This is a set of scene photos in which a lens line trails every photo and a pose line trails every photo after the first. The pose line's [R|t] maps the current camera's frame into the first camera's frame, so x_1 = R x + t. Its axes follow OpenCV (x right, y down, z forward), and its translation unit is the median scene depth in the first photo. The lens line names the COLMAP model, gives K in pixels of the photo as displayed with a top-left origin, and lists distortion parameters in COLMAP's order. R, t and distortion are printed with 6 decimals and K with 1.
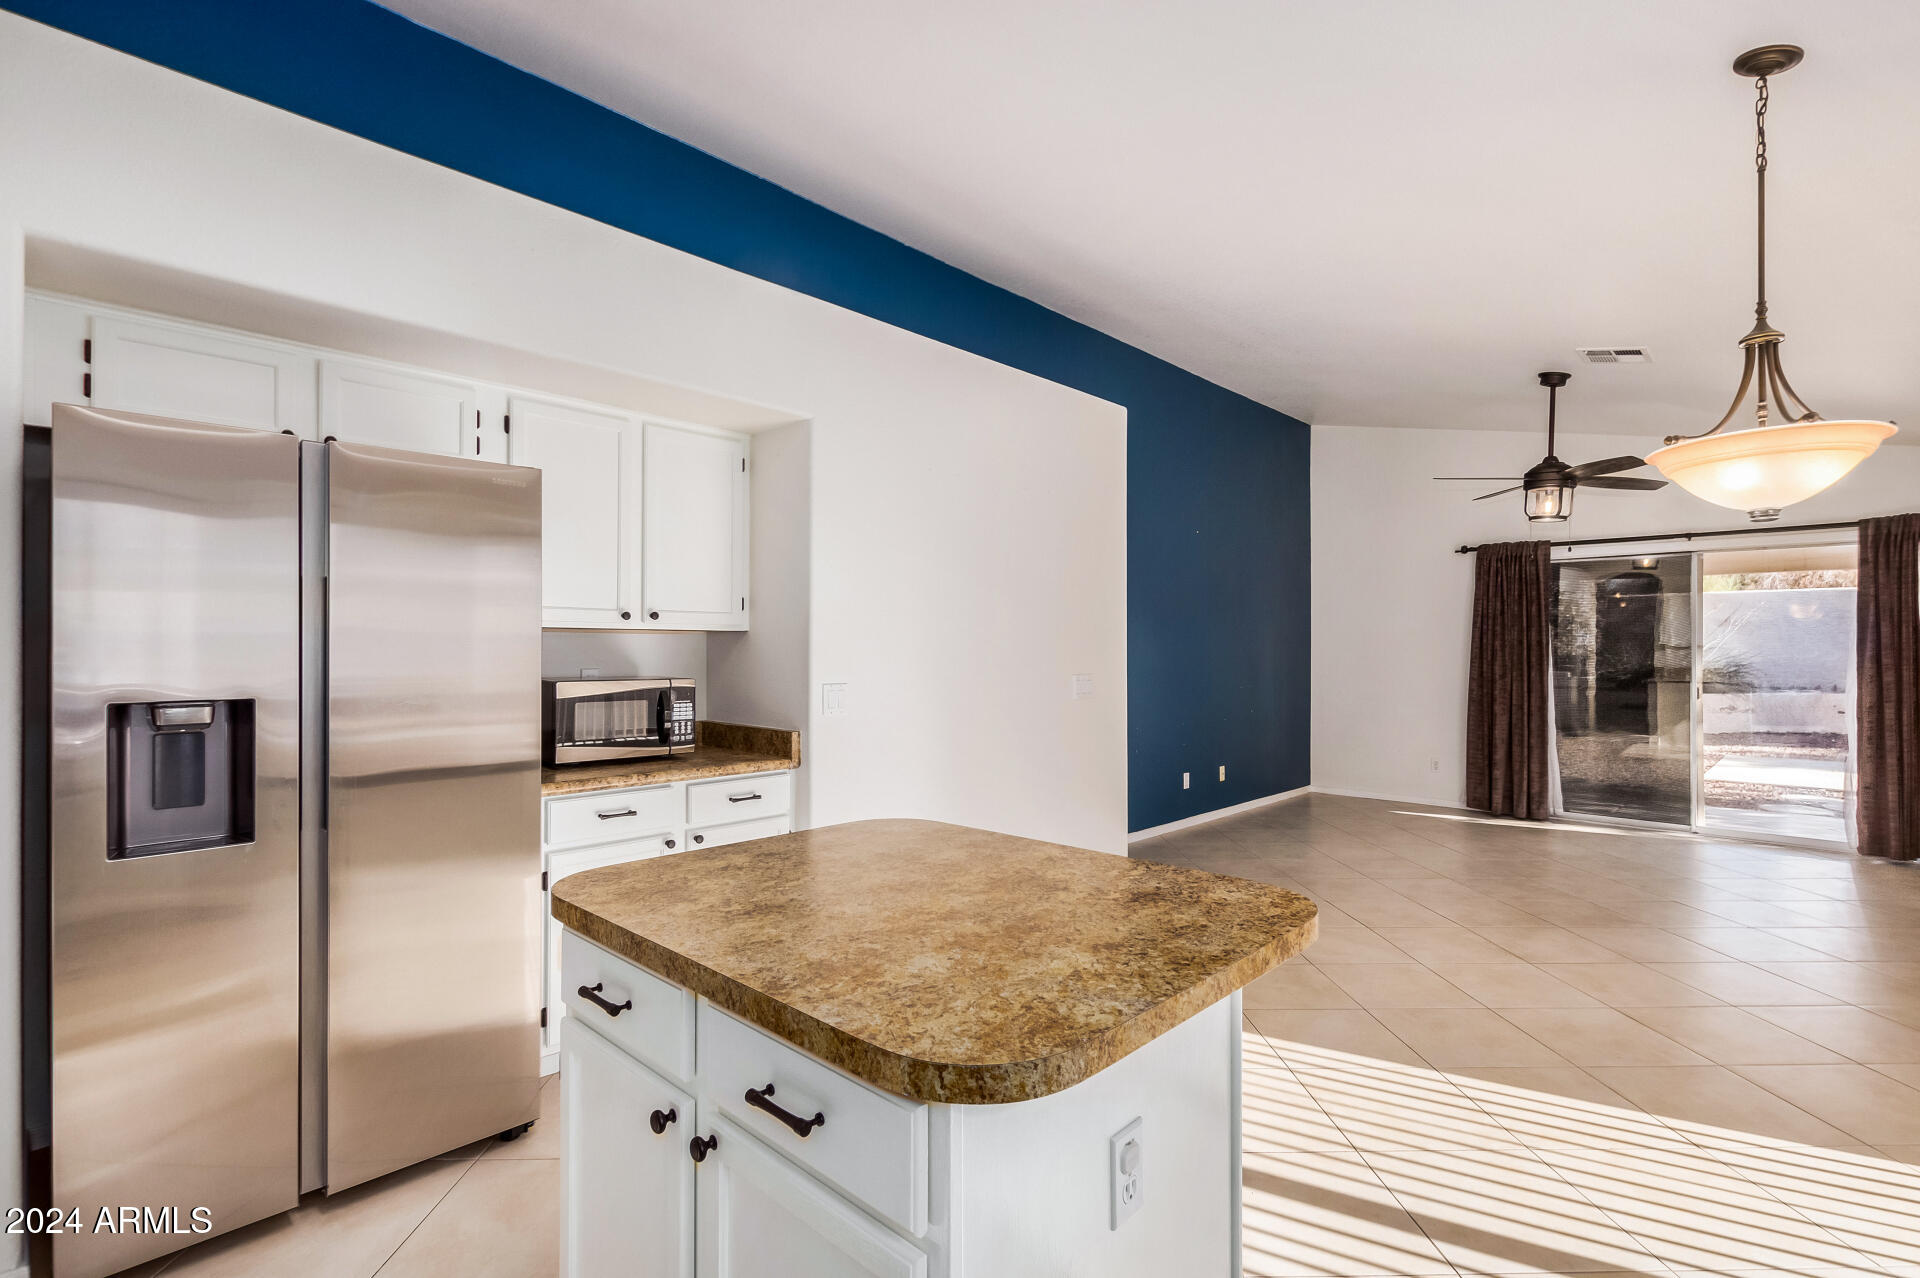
lens RADIAL K [[884.9, 0, 961.2], [0, 884.9, 642.9], [0, 0, 1]] dist [0.004380, -0.000451]
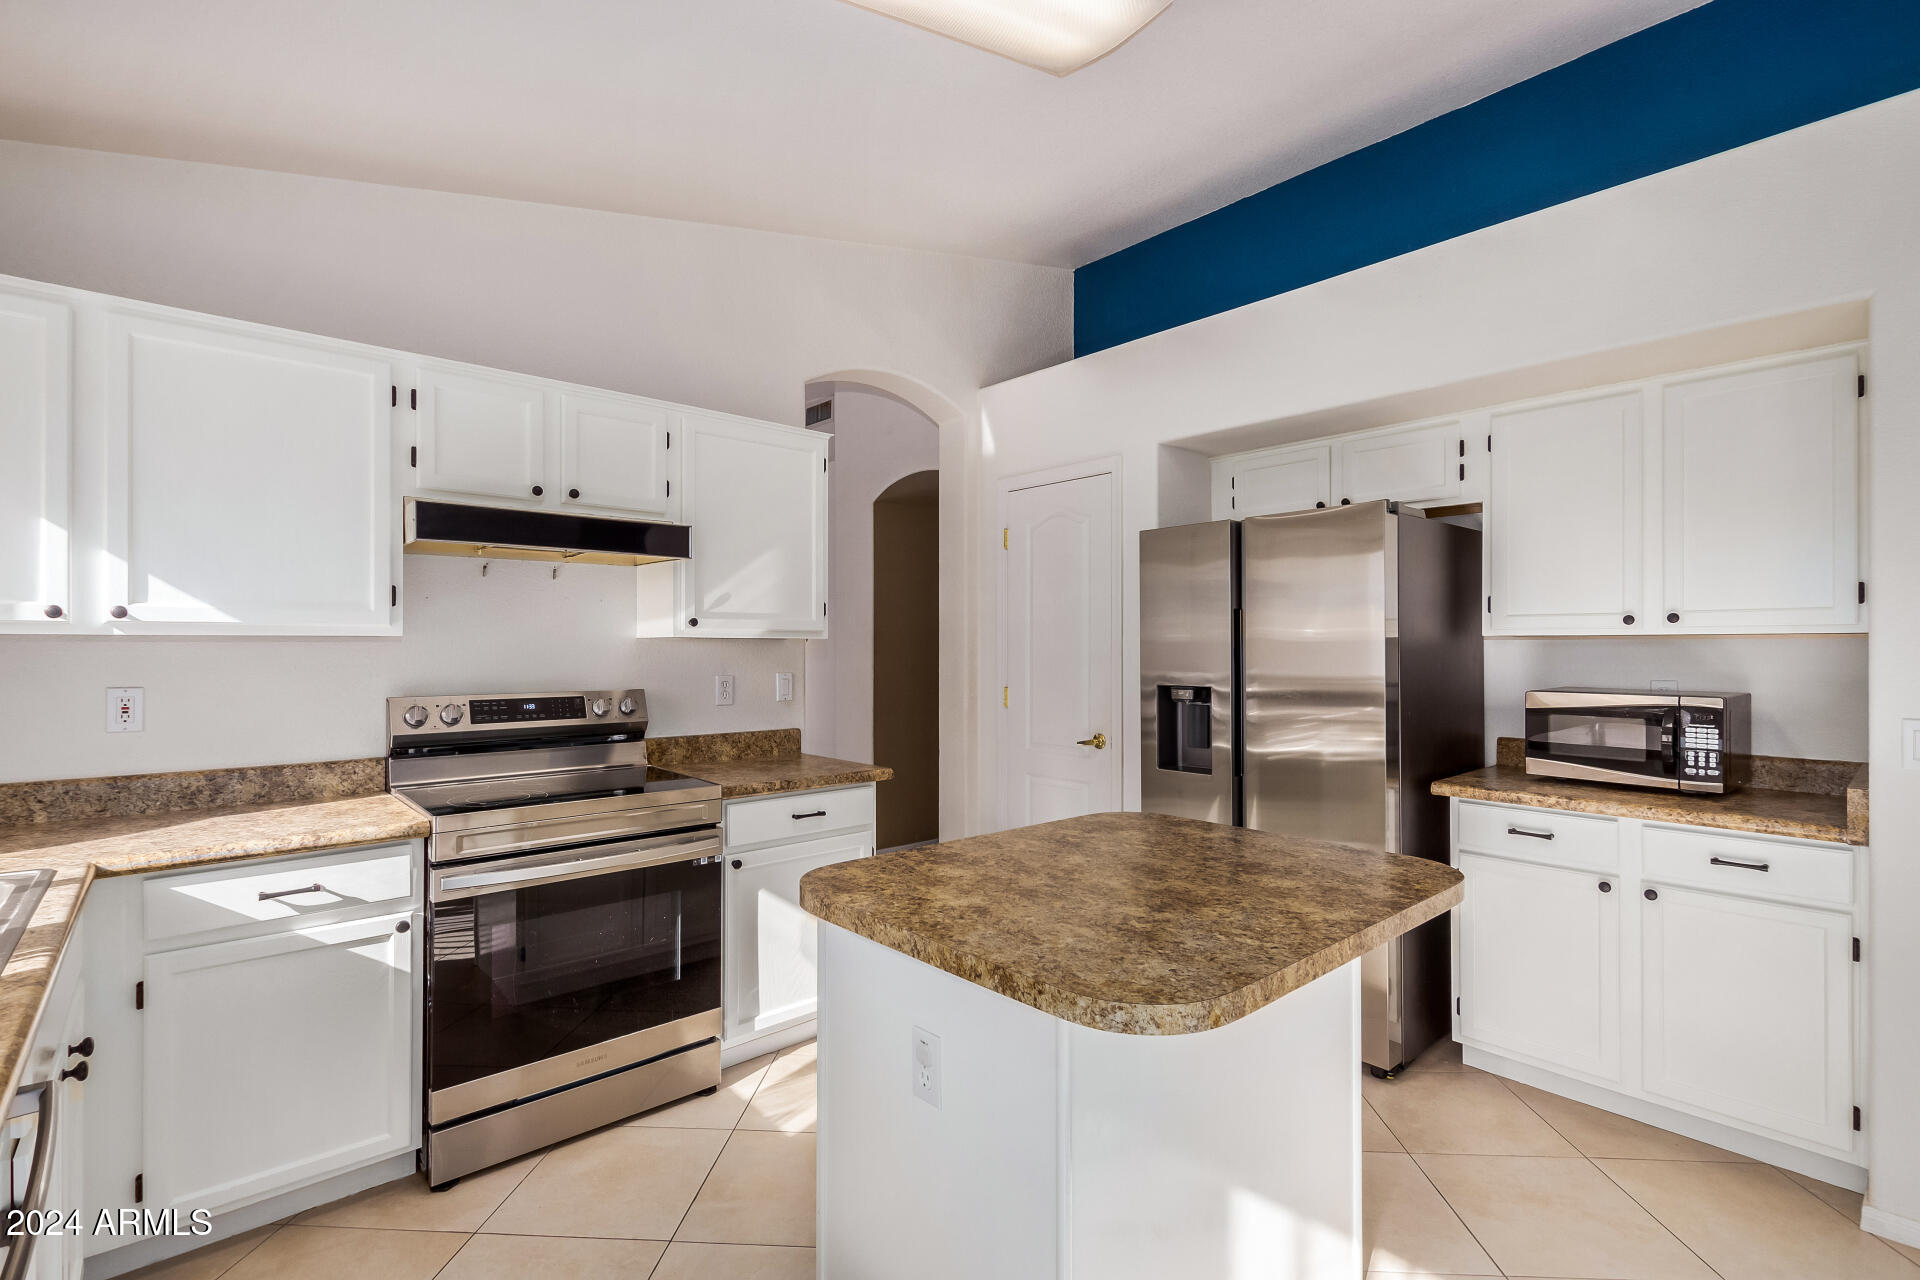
lens RADIAL K [[876.0, 0, 953.4], [0, 876.0, 642.2], [0, 0, 1]] dist [0.004960, -0.000019]
pose [[-0.080032, -0.007607, -0.996763, 0.581813], [0.005272, 0.999954, -0.008055, -0.005538], [0.996778, -0.005899, -0.079989, 0.453386]]
